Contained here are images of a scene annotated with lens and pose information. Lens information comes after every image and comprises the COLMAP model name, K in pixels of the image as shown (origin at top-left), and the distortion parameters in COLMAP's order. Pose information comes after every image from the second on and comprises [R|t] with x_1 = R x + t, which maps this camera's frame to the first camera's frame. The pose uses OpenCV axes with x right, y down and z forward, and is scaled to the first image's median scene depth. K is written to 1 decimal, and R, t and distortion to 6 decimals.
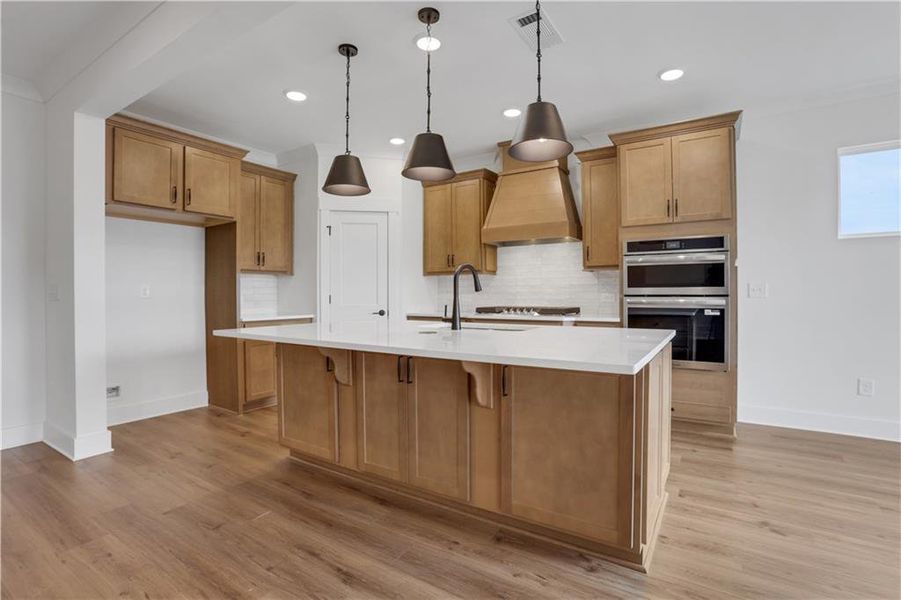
lens RADIAL K [[408.8, 0, 448.7], [0, 408.8, 297.5], [0, 0, 1]] dist [-0.038943, 0.000367]
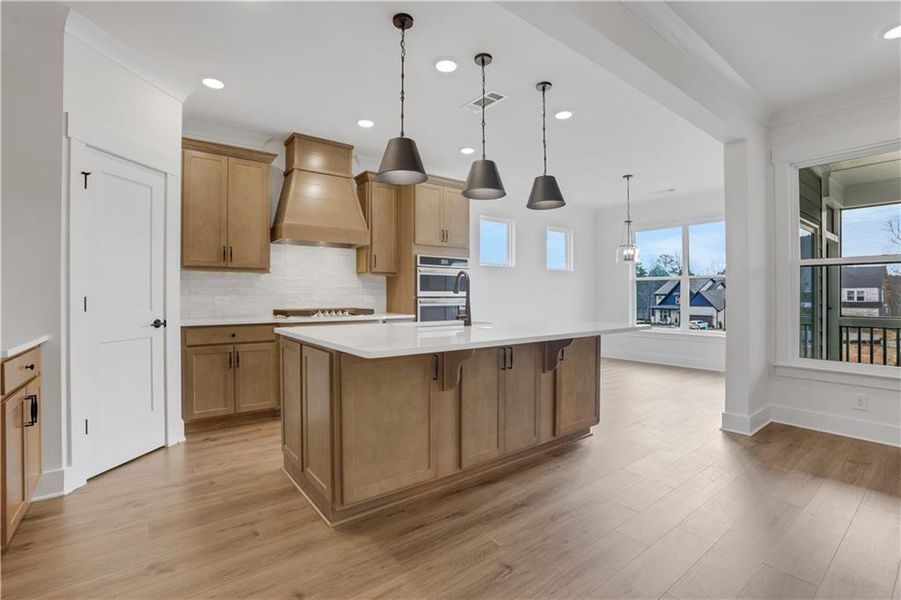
lens RADIAL K [[408.8, 0, 451.1], [0, 408.8, 297.2], [0, 0, 1]] dist [-0.038943, 0.000367]
pose [[0.359616, -0.000529, 0.933100, -0.794764], [0.007629, 0.999968, -0.002373, -0.000331], [-0.933069, 0.007972, 0.359609, 0.446000]]
